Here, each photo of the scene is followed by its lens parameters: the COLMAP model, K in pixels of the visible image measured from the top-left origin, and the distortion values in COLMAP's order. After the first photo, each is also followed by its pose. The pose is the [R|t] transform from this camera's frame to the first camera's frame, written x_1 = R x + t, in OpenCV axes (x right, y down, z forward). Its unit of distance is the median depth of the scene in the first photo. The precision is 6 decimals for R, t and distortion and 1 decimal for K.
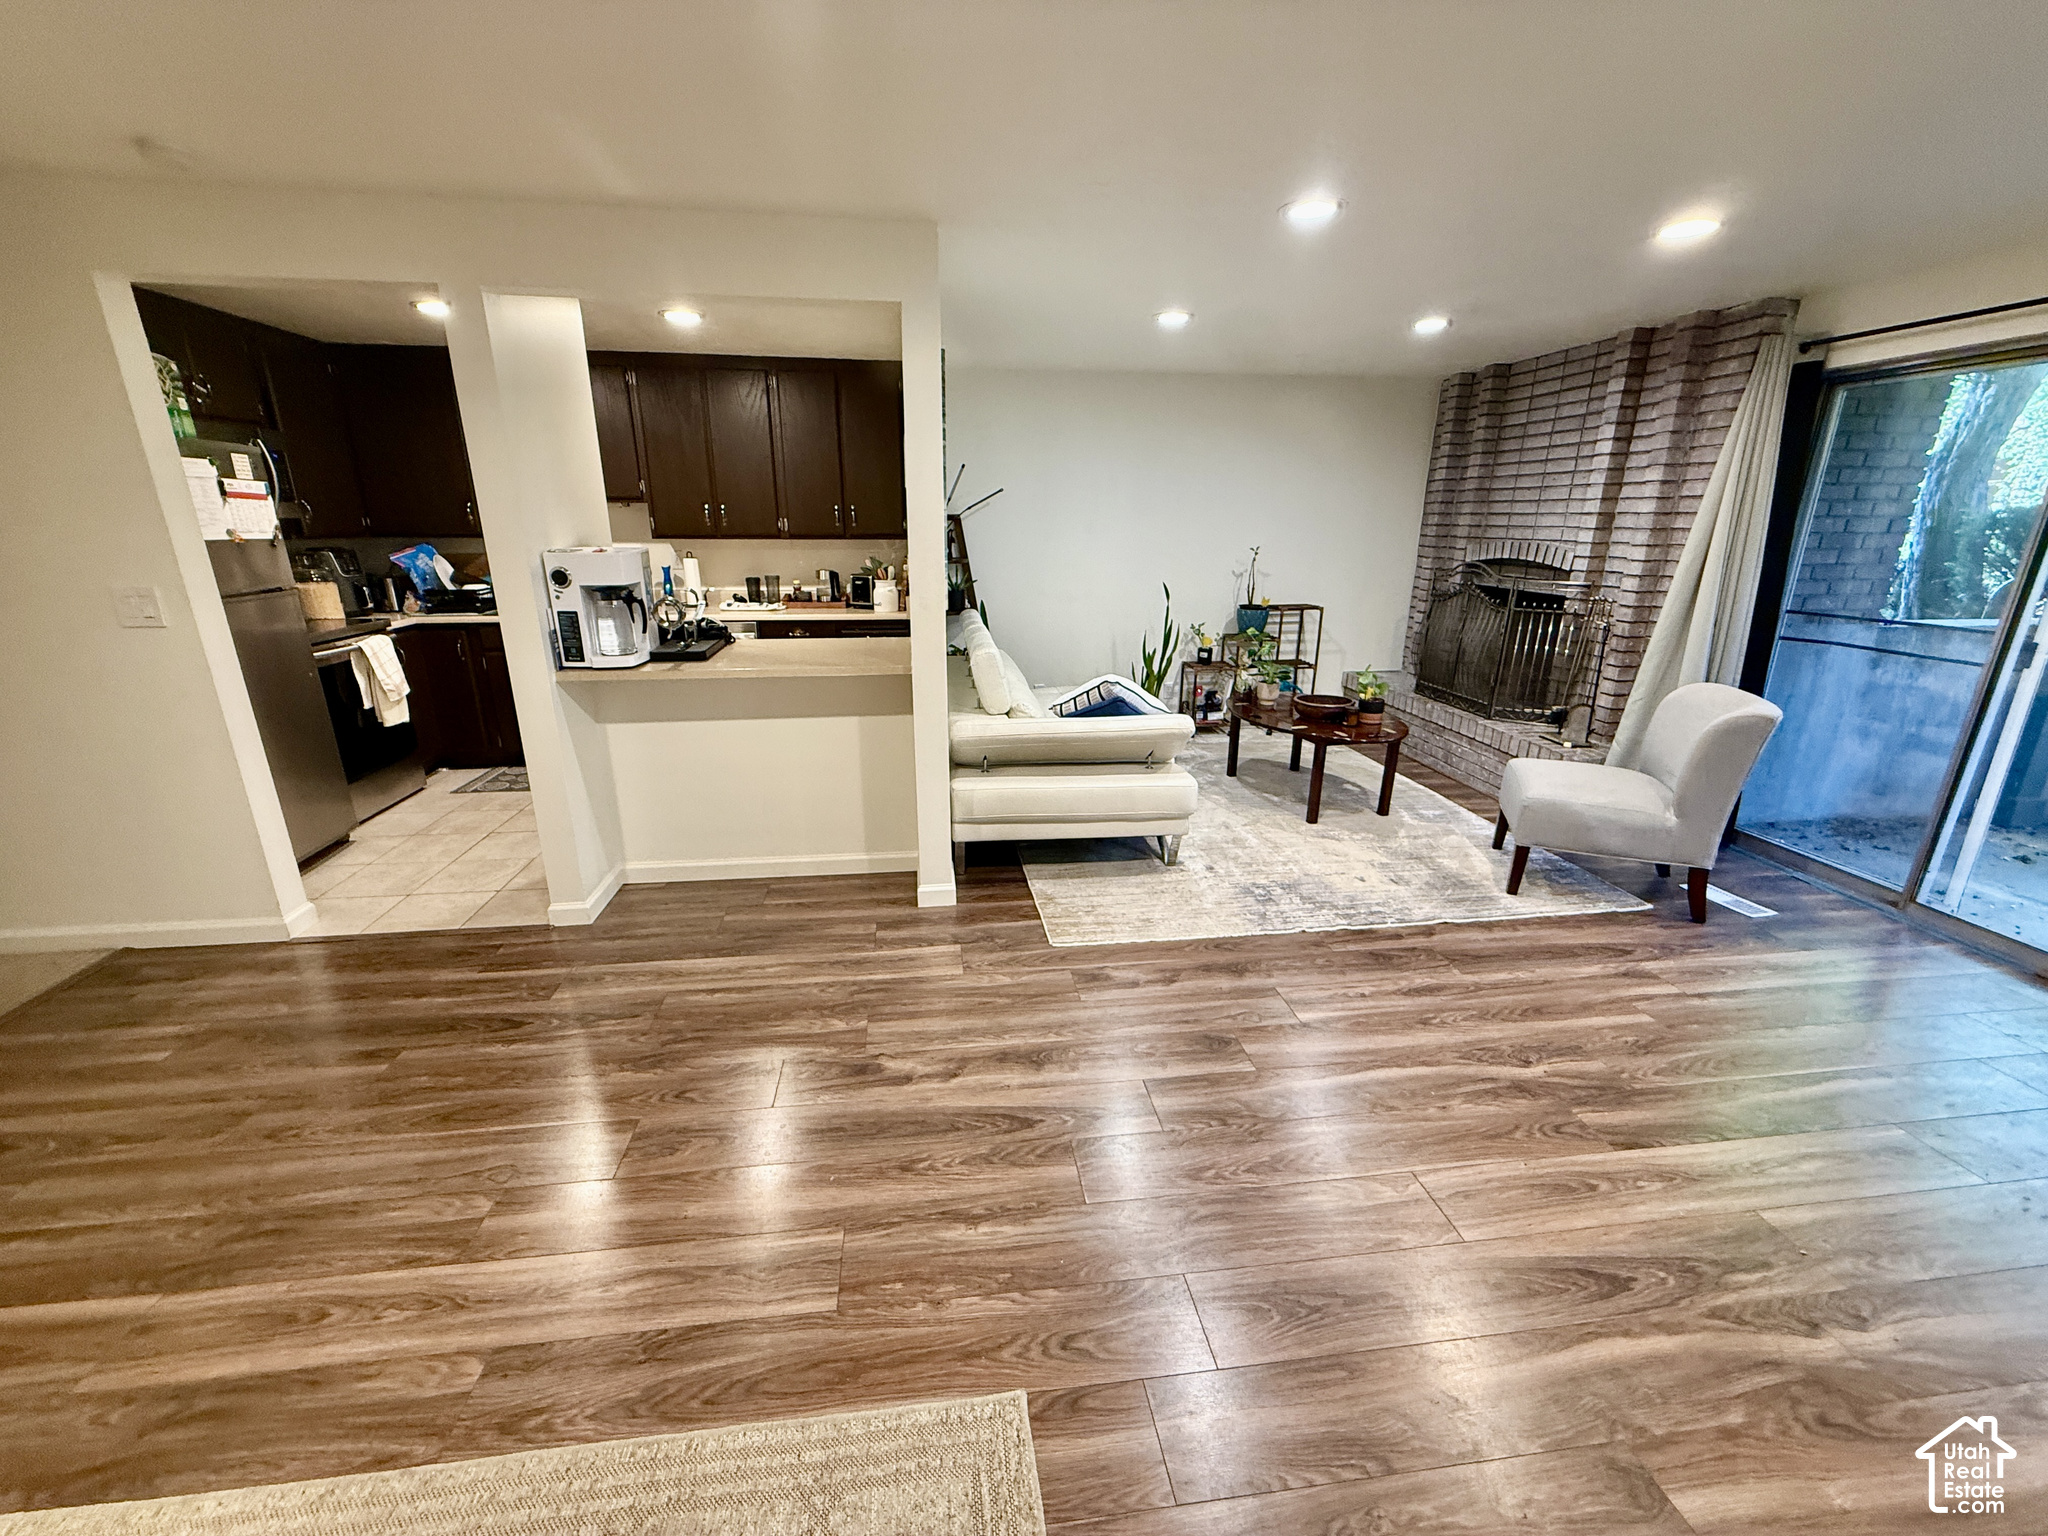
lens RADIAL K [[816.1, 0, 1019.5], [0, 816.1, 769.6], [0, 0, 1]] dist [0.000928, -0.000270]
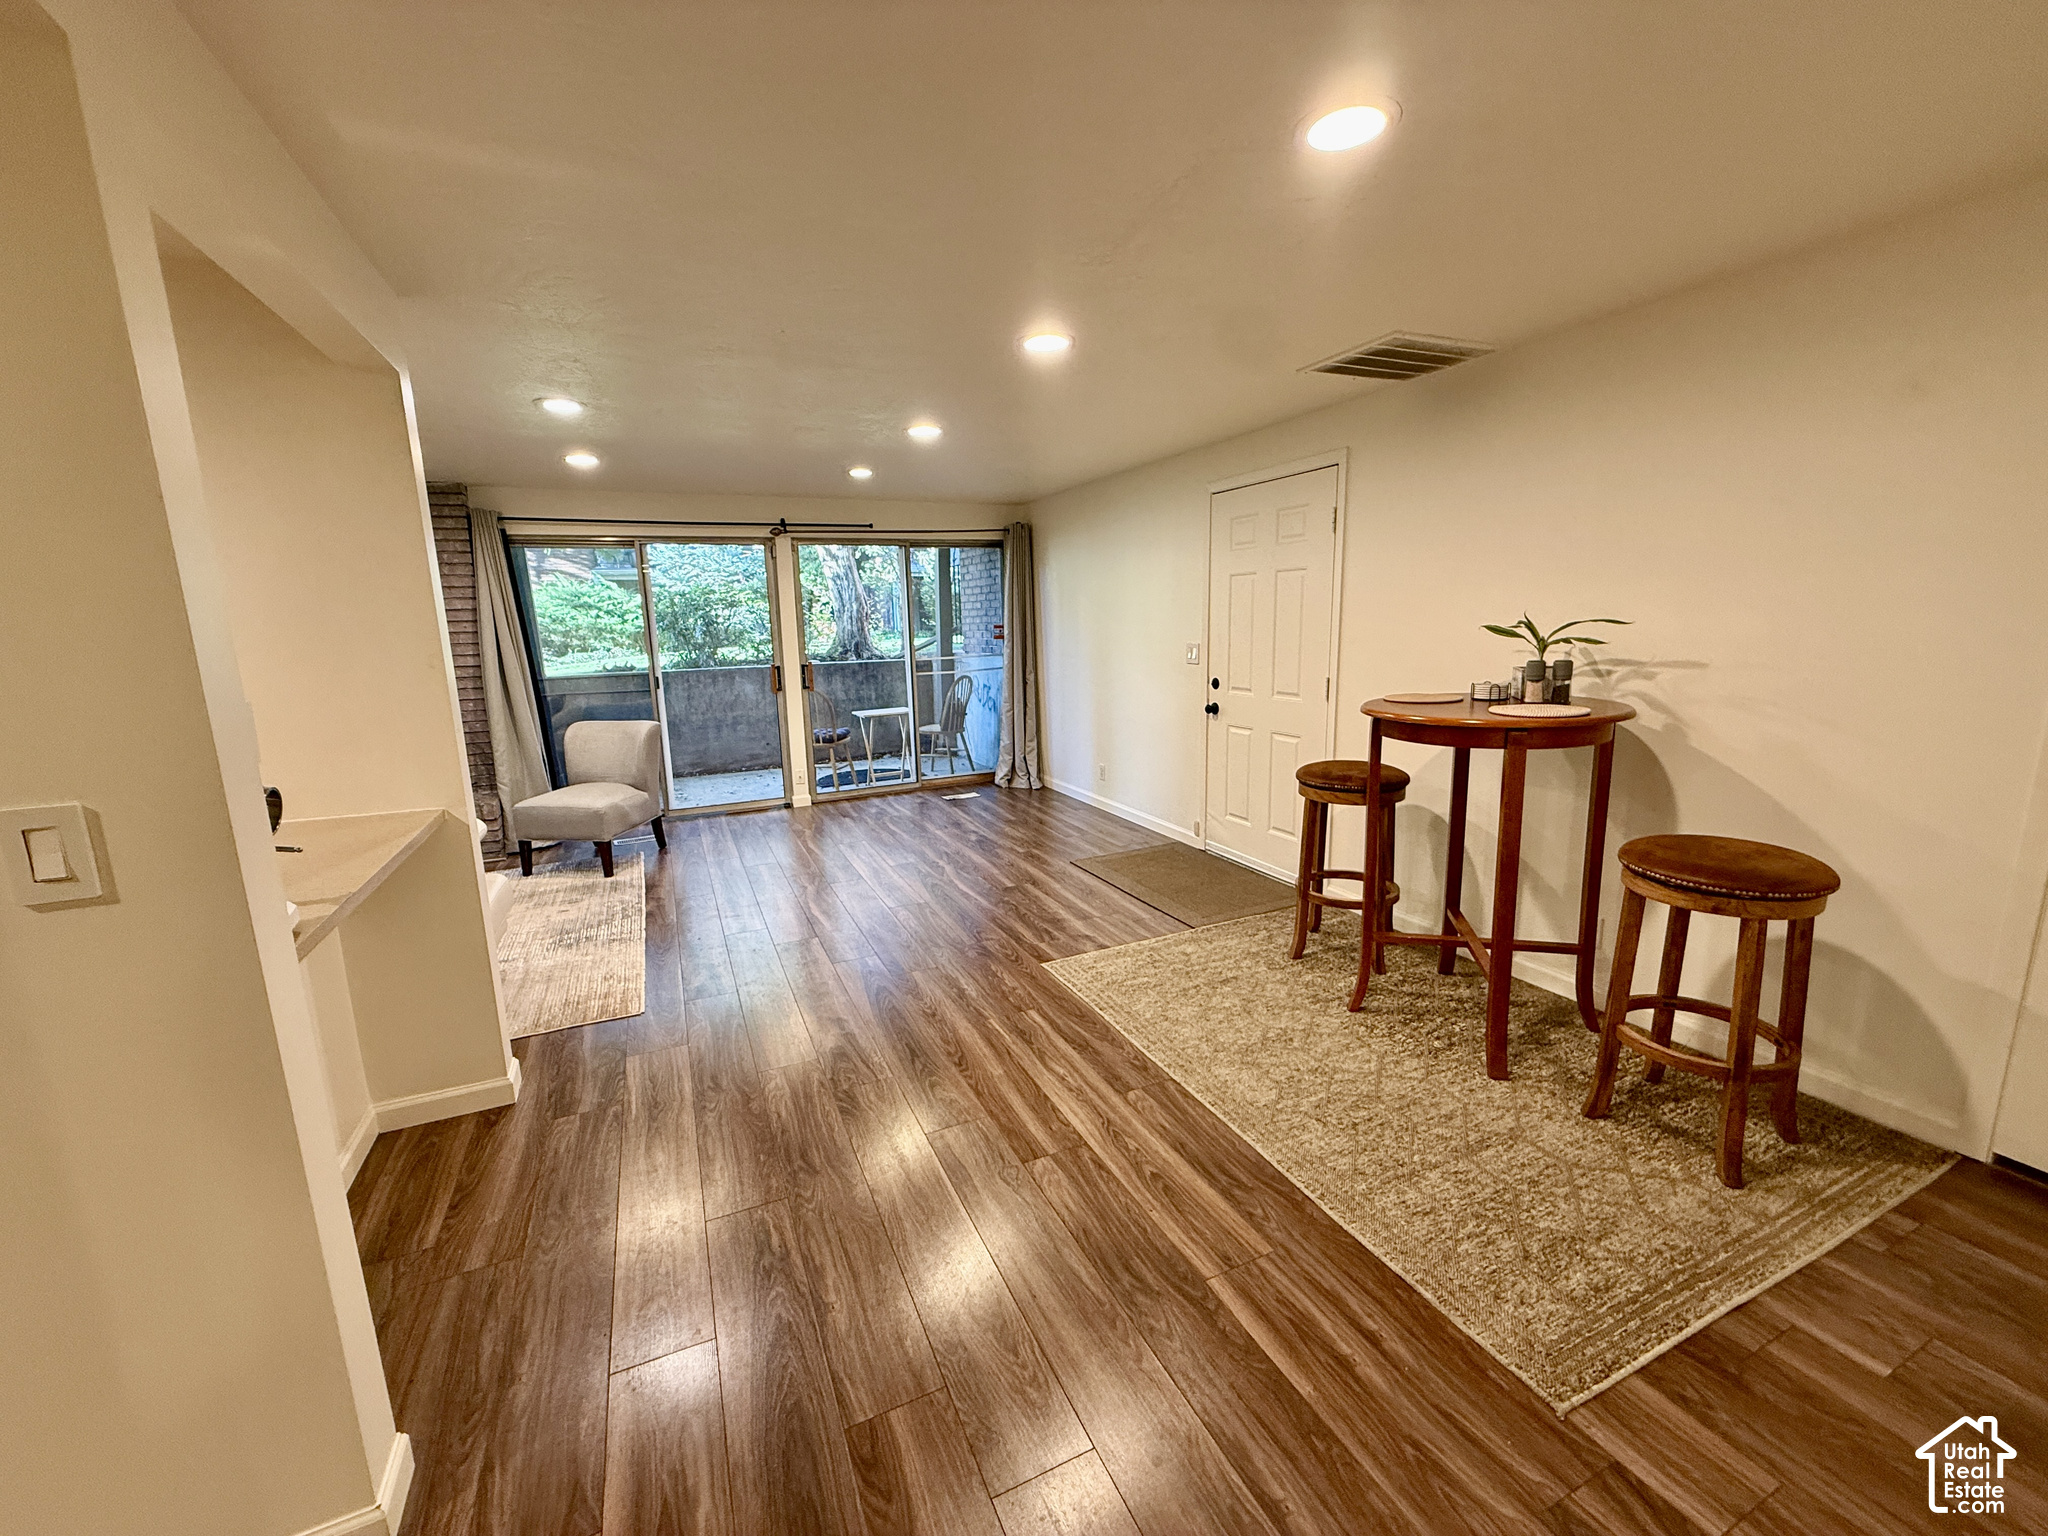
lens RADIAL K [[813.9, 0, 1019.4], [0, 813.9, 769.3], [0, 0, 1]] dist [-0.000057, 0.000169]
pose [[-0.291566, -0.175622, 0.940290, -0.788793], [0.306077, 0.914190, 0.265656, -0.154922], [-0.906259, 0.365258, -0.212793, 0.504161]]
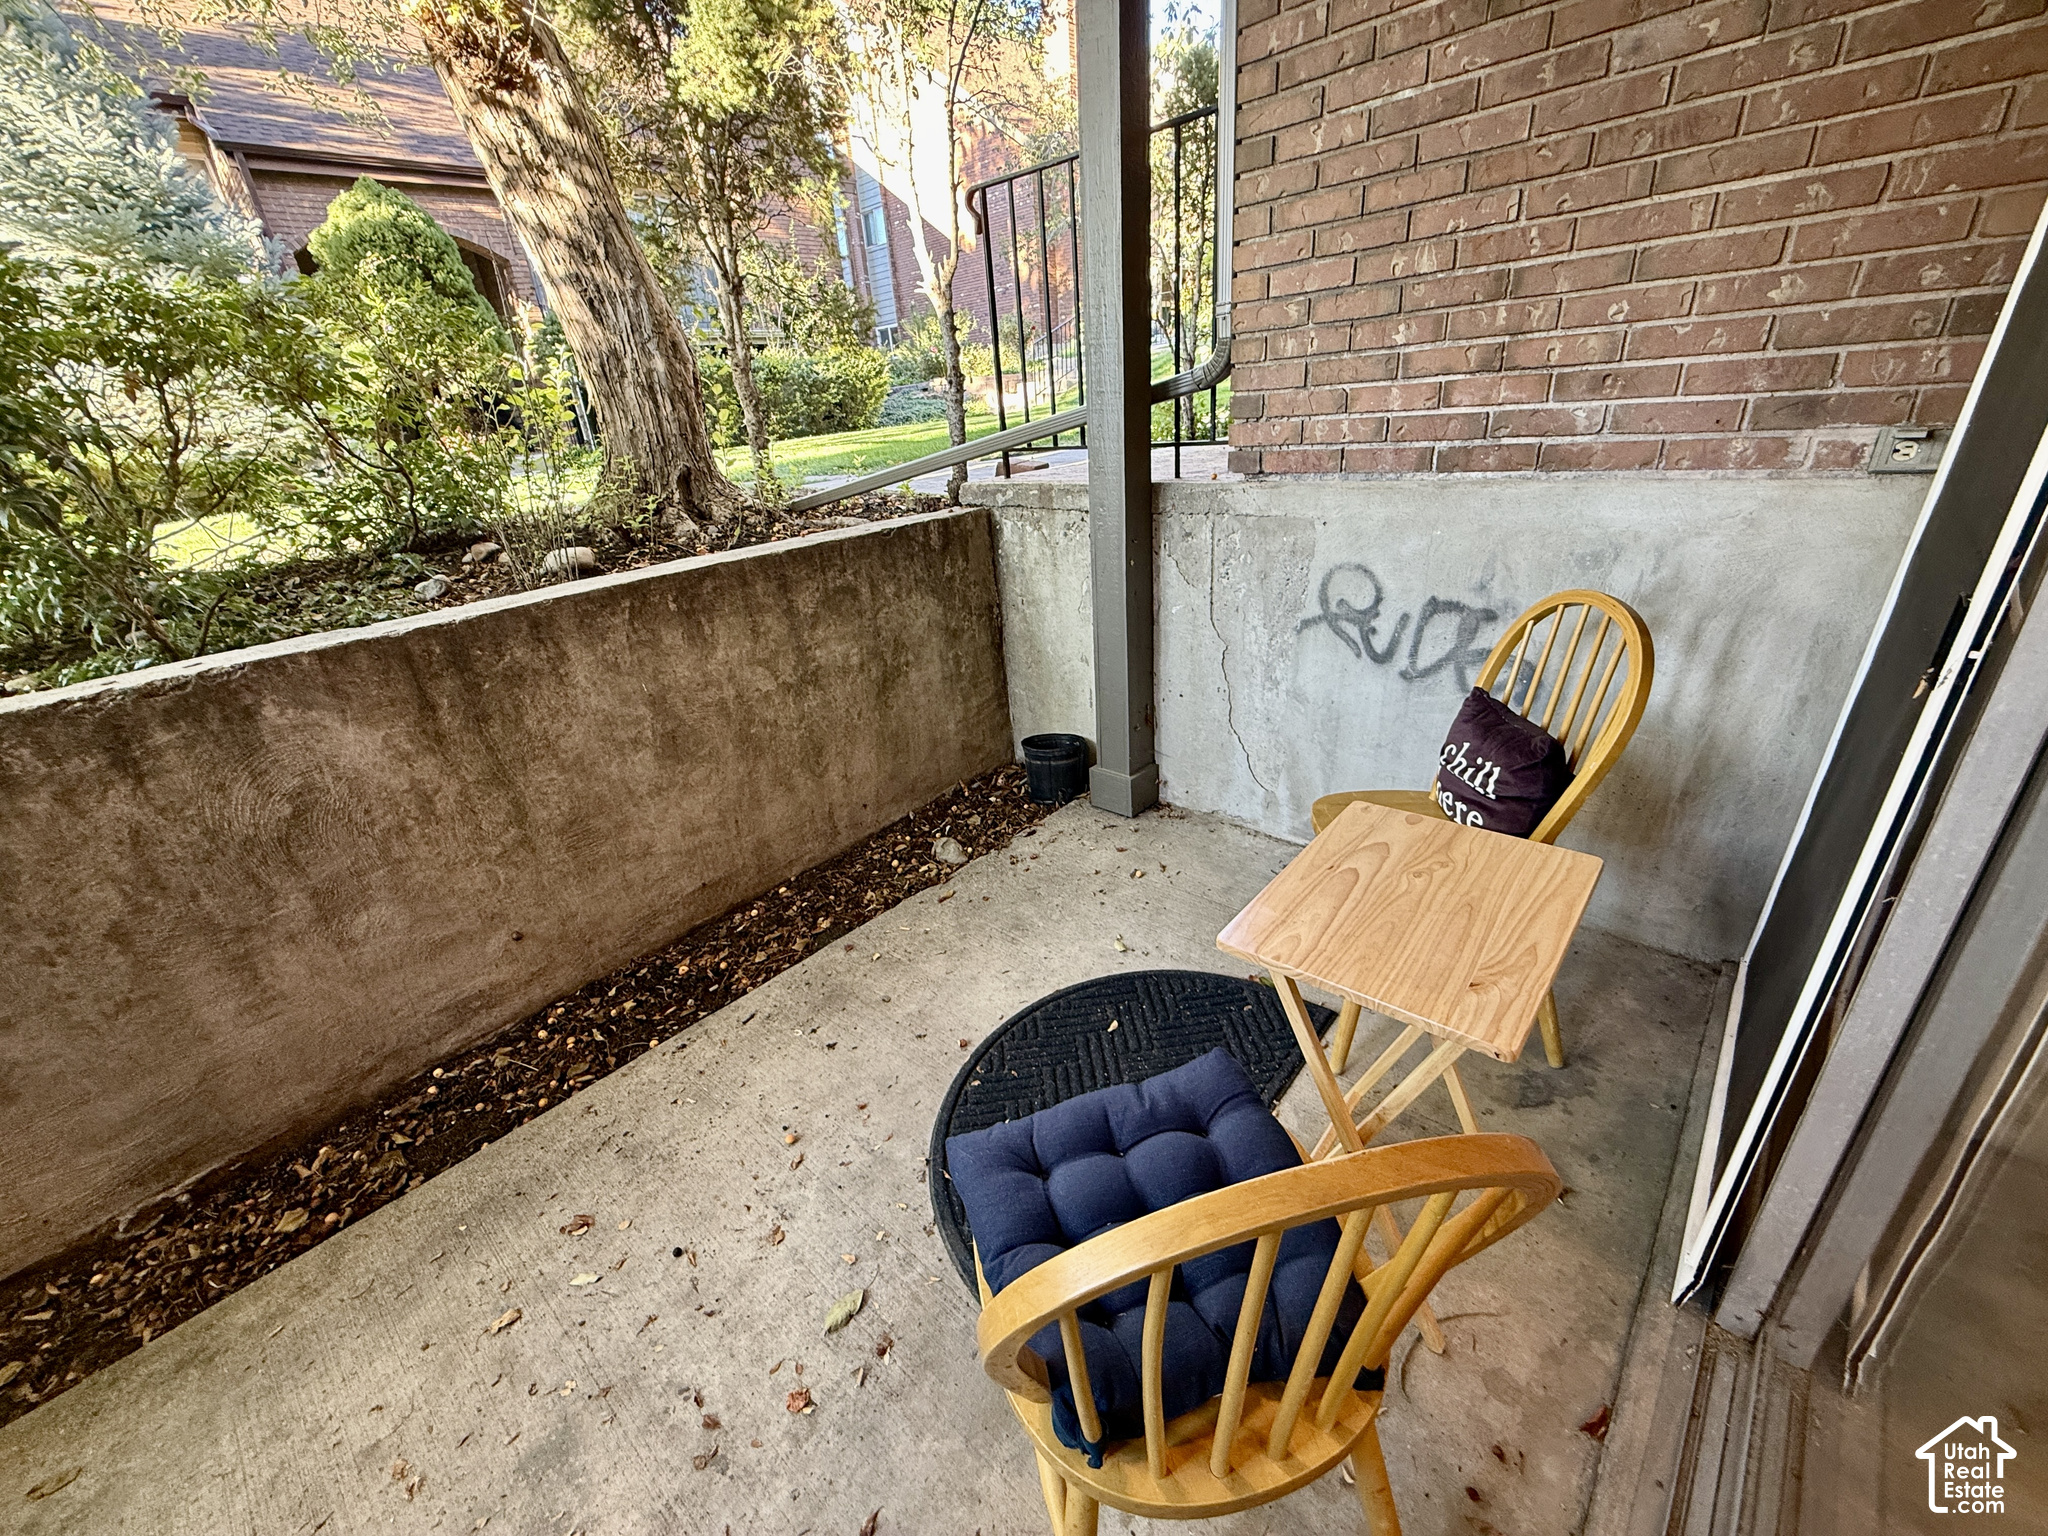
lens RADIAL K [[812.8, 0, 1018.7], [0, 812.8, 769.7], [0, 0, 1]] dist [0.001977, -0.000315]
pose [[-0.627010, -0.285022, 0.724997, 0.974947], [0.305024, 0.766530, 0.565148, -0.130729], [-0.716812, 0.575495, -0.393683, 0.538973]]
